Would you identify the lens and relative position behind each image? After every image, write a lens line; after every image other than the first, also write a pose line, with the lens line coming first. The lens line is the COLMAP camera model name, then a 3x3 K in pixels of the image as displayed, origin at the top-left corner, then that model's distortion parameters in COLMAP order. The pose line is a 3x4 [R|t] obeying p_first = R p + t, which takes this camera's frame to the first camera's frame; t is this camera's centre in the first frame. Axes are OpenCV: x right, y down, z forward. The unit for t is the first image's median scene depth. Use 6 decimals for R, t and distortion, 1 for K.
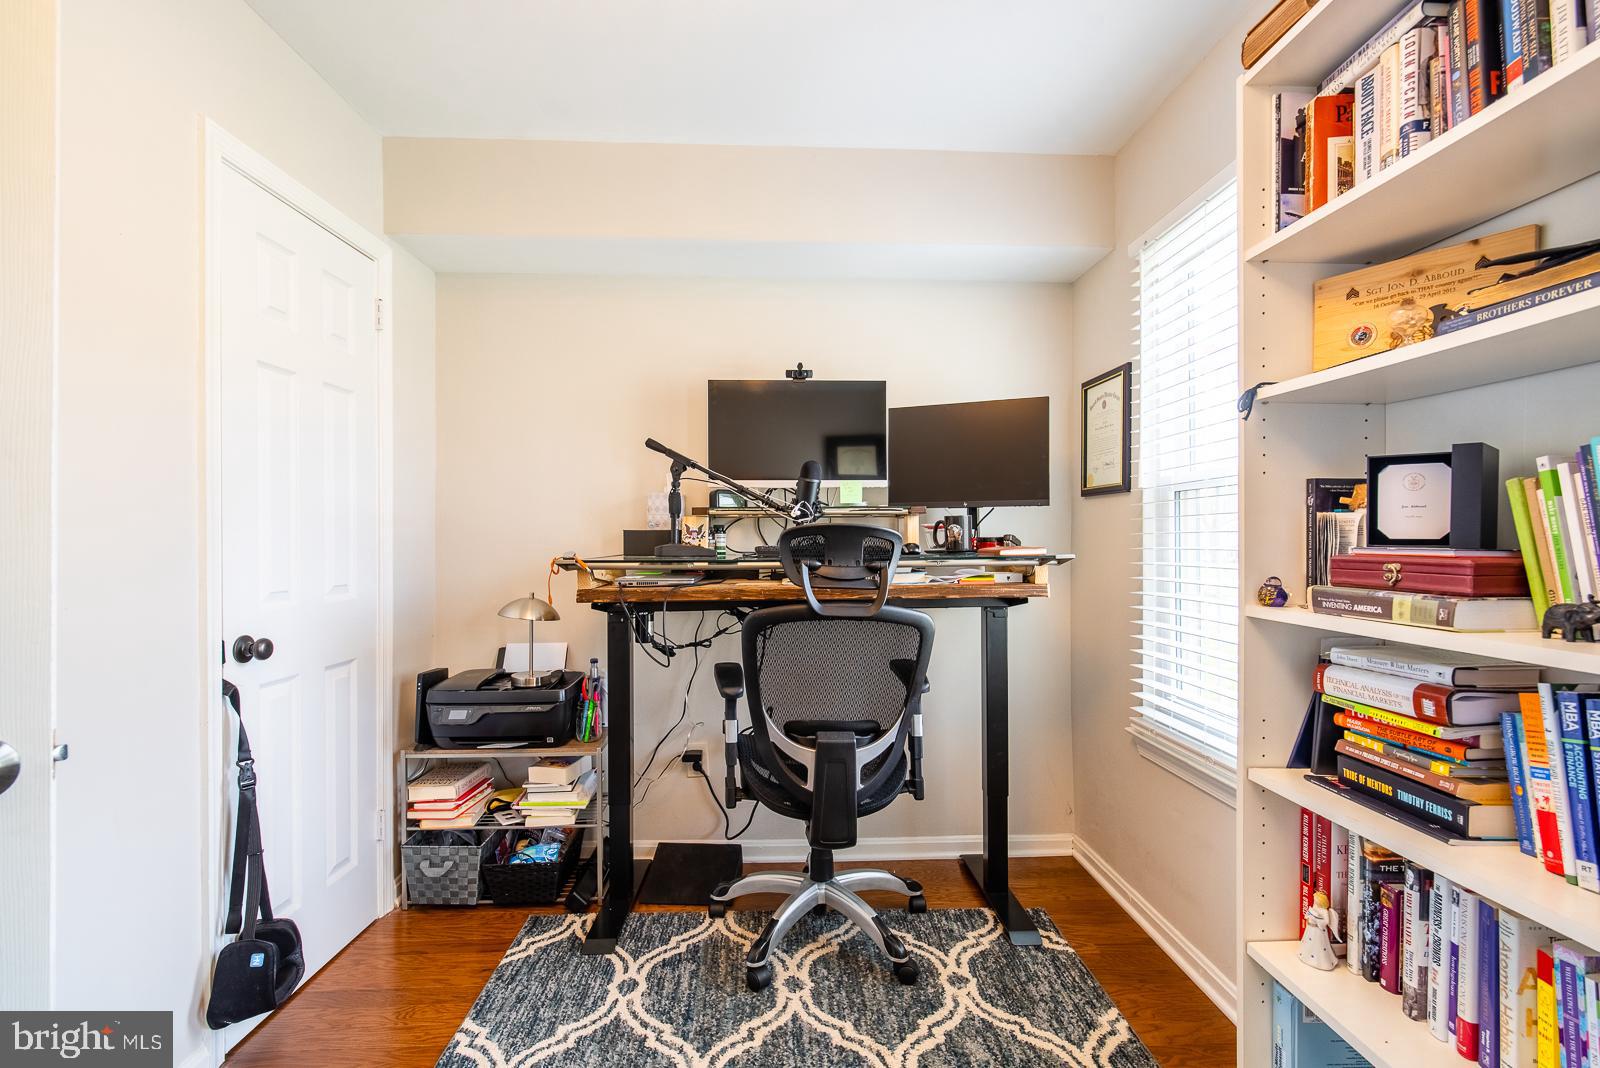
lens RADIAL K [[737.2, 0, 799.5], [0, 737.2, 537.9], [0, 0, 1]] dist [0.000729, -0.000853]
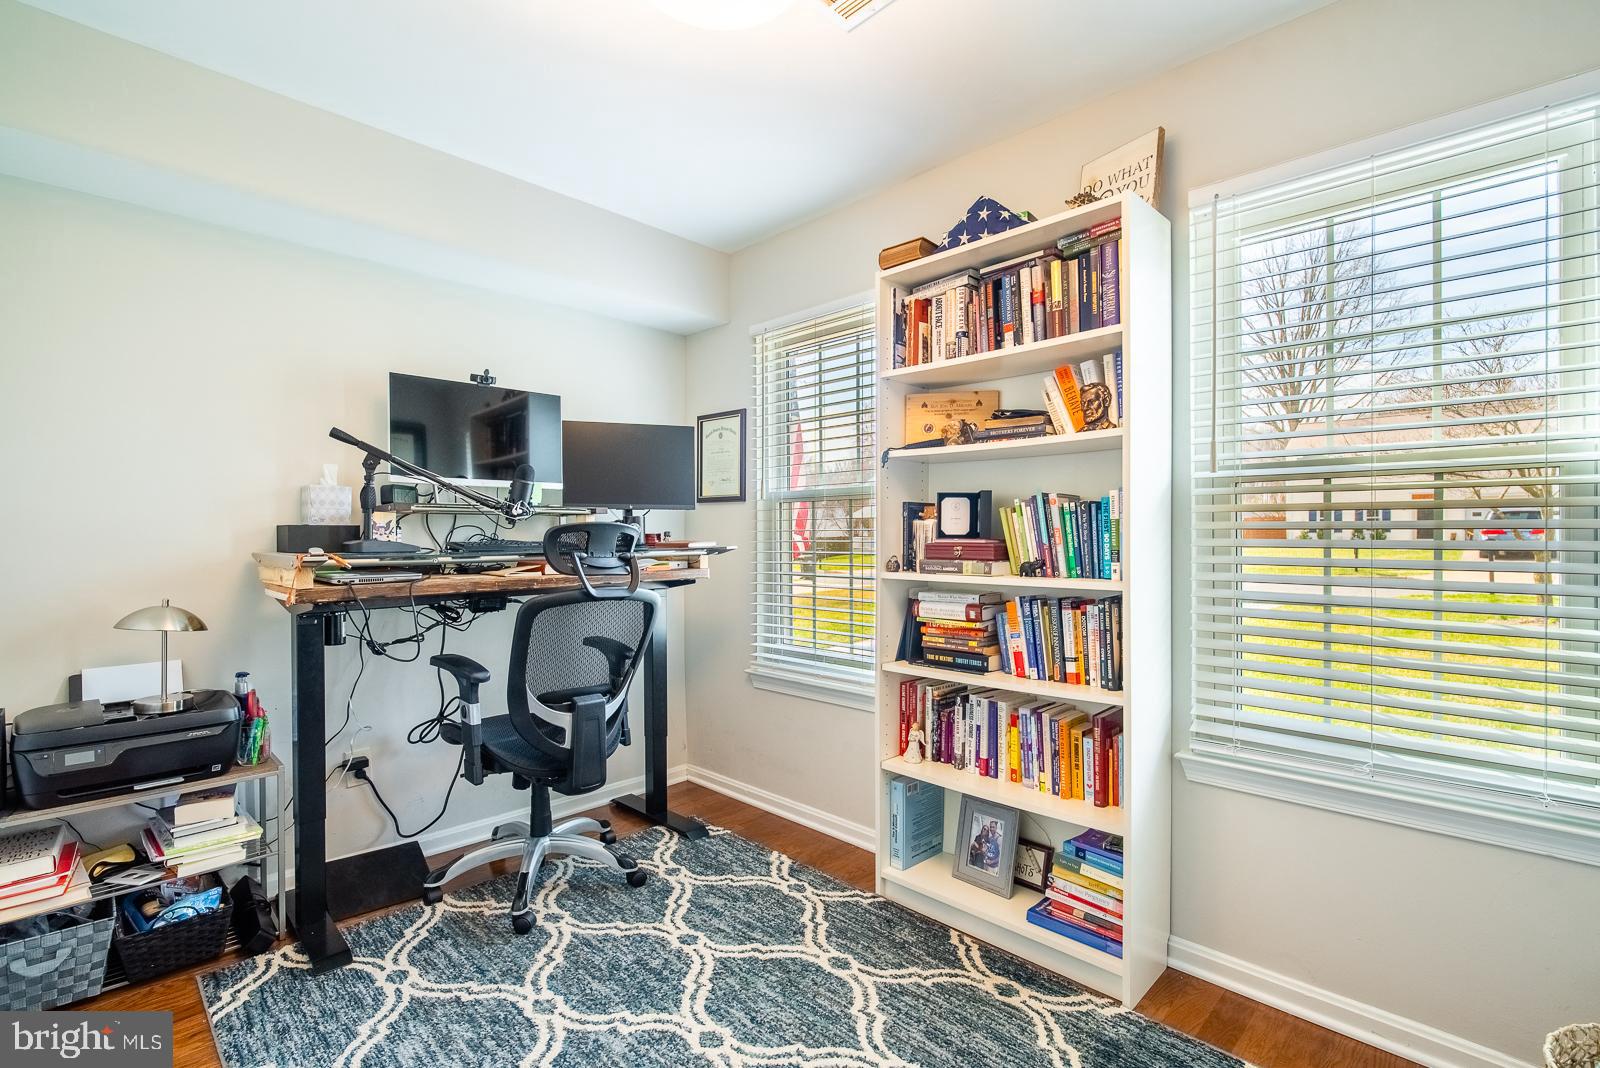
lens RADIAL K [[737.2, 0, 799.5], [0, 737.2, 537.9], [0, 0, 1]] dist [0.000729, -0.000853]
pose [[0.733782, -0.001583, 0.679383, -0.473067], [-0.000992, 0.999994, 0.003401, 0.001991], [-0.679384, -0.003170, 0.733776, -0.105629]]
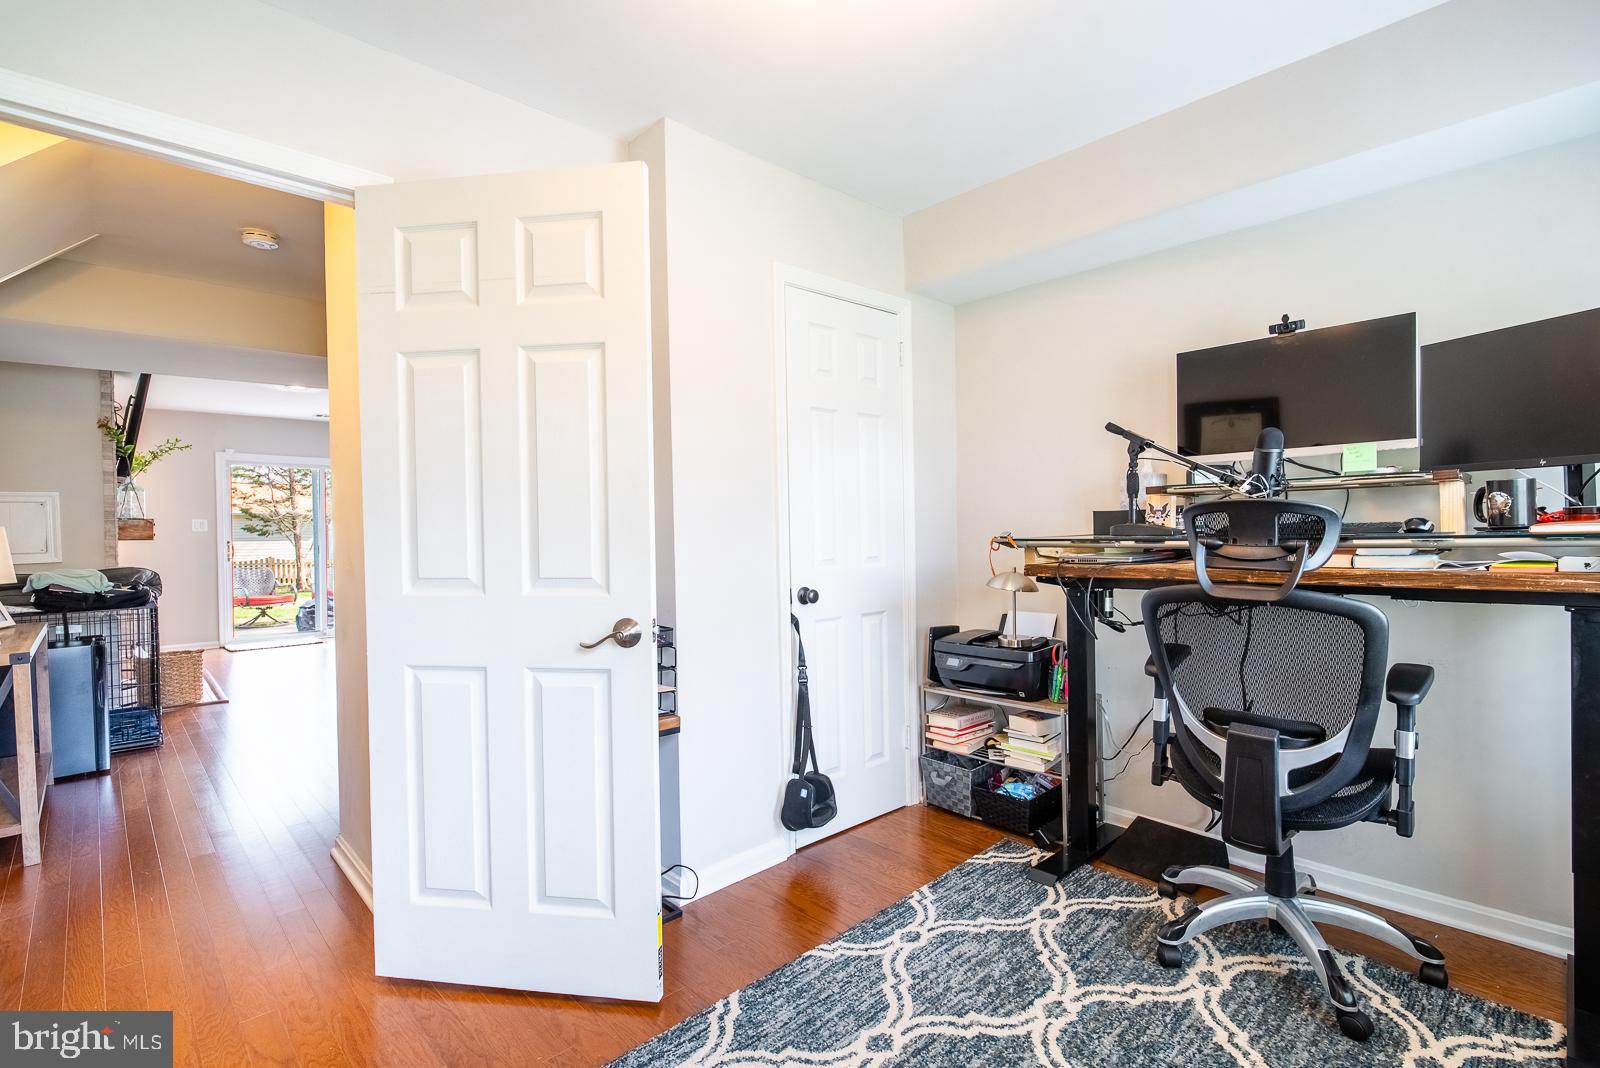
lens RADIAL K [[737.2, 0, 799.5], [0, 737.2, 537.9], [0, 0, 1]] dist [0.000729, -0.000853]
pose [[0.659626, 0.000195, -0.751594, 0.336901], [0.018477, 0.999694, 0.016475, 0.003233], [0.751367, -0.024755, 0.659420, -0.021695]]
